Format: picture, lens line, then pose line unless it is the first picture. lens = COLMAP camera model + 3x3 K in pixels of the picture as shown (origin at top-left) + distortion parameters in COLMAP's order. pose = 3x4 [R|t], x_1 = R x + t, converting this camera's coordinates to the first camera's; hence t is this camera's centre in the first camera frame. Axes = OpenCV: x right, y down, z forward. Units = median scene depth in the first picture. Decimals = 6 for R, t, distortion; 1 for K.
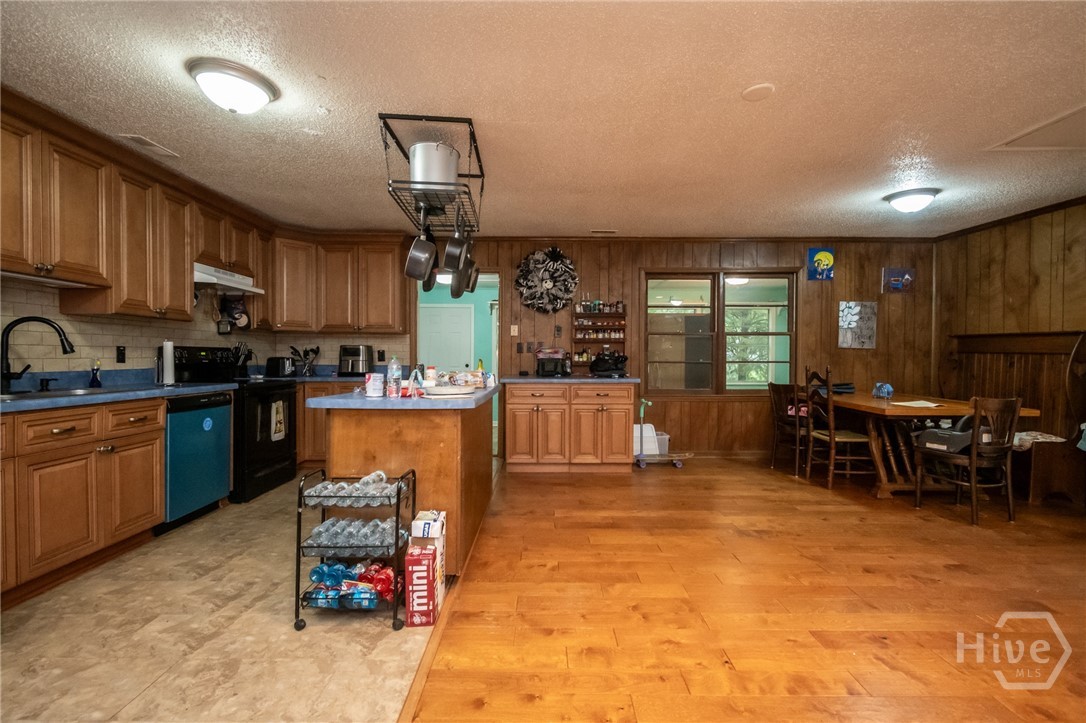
lens RADIAL K [[478.4, 0, 543.0], [0, 478.4, 361.5], [0, 0, 1]] dist [0.003209, -0.000284]
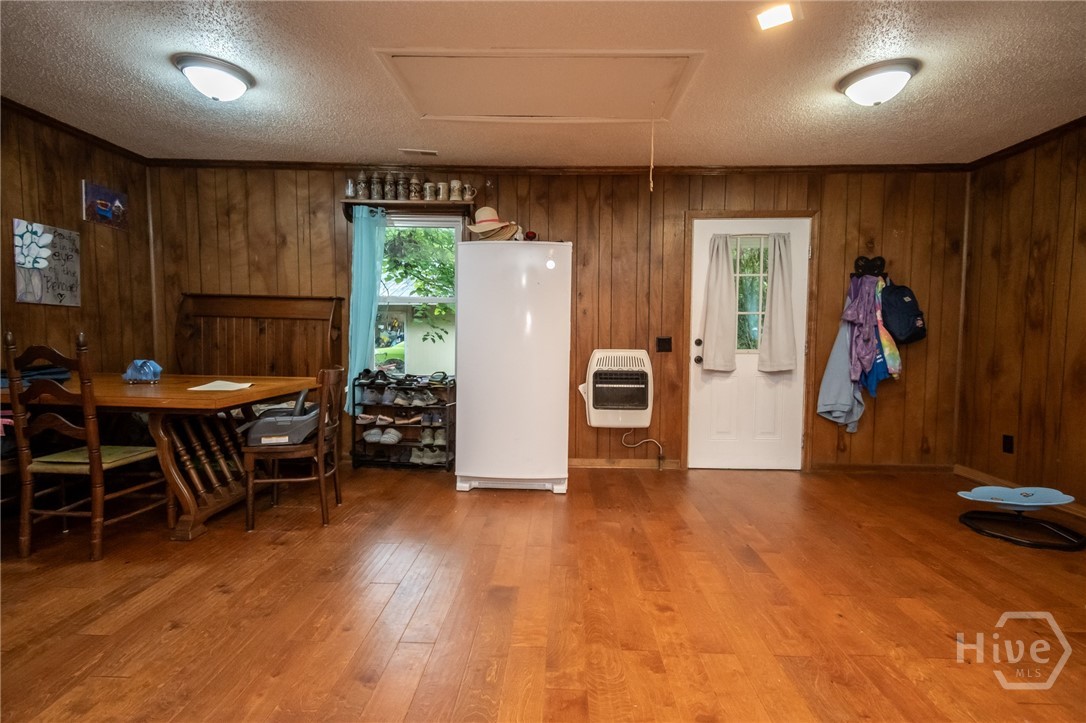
lens RADIAL K [[498.3, 0, 543.0], [0, 498.3, 361.5], [0, 0, 1]] dist [0.009118, -0.000280]
pose [[0.034871, -0.063830, 0.997351, 0.055816], [0.002095, 0.997961, 0.063796, 0.005738], [-0.999390, -0.000135, 0.034934, 0.434791]]
